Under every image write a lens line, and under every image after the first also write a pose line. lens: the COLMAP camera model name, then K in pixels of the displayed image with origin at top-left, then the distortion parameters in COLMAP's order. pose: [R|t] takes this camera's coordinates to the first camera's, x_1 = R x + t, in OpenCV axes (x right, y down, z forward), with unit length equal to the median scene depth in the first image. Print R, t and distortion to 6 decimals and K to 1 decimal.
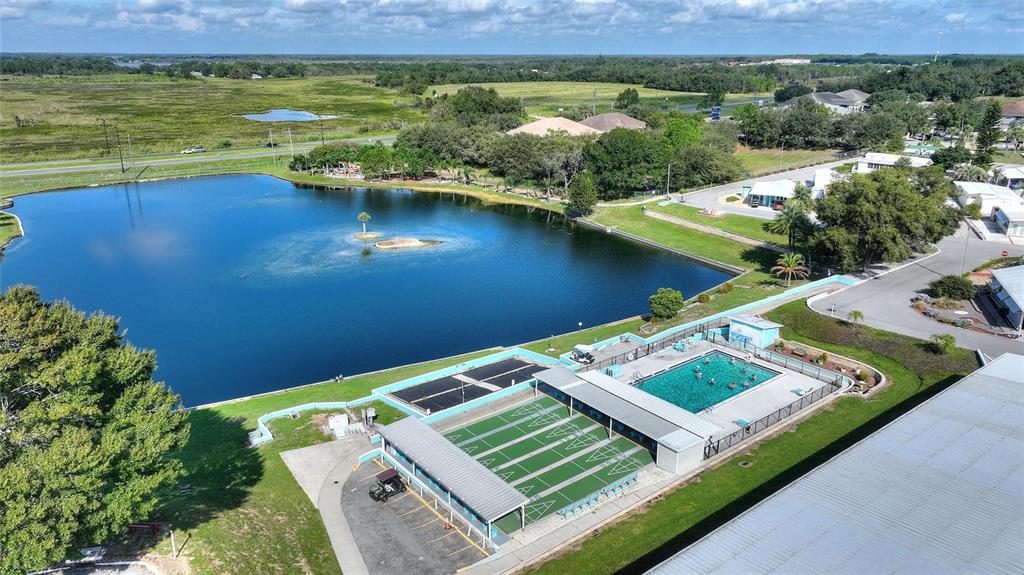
lens RADIAL K [[733.5, 0, 512.0], [0, 733.5, 287.5], [0, 0, 1]] dist [0.020386, 0.002643]
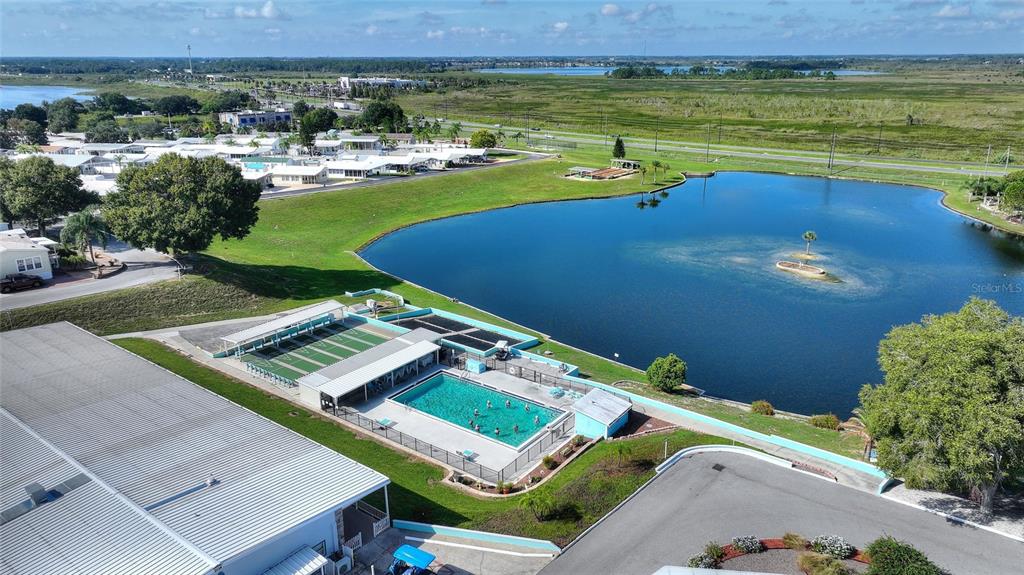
lens RADIAL K [[733.5, 0, 512.0], [0, 733.5, 287.5], [0, 0, 1]] dist [0.020386, 0.002643]
pose [[0.254351, 0.296136, -0.920657, 0.970219], [-0.297738, 0.929707, 0.216790, -0.209196], [0.920140, 0.218974, 0.324643, 0.606304]]
